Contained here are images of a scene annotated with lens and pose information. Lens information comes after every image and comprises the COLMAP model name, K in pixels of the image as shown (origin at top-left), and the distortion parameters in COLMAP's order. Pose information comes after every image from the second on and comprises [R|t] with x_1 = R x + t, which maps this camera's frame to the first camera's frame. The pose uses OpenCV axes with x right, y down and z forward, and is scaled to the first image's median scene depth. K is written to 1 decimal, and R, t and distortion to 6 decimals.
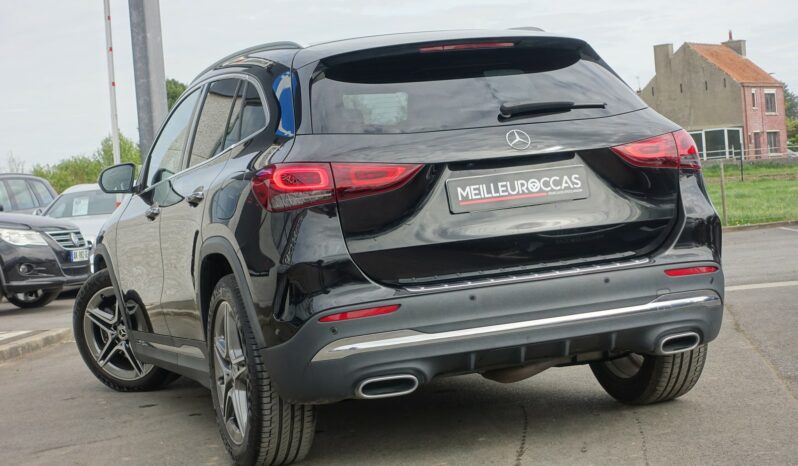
lens RADIAL K [[1283.0, 0, 399.0], [0, 1283.0, 233.0], [0, 0, 1]] dist [0.004015, 0.014120]
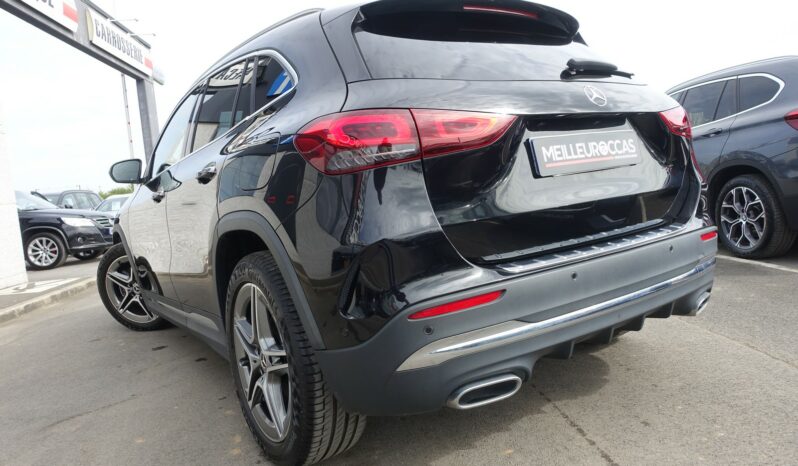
lens RADIAL K [[540.9, 0, 399.0], [0, 540.9, 233.0], [0, 0, 1]] dist [-0.007812, 0.001916]
pose [[0.972485, -0.027296, 0.231359, -0.108184], [0.019884, 0.999213, 0.034312, 0.006411], [-0.232114, -0.028768, 0.972263, 0.542658]]
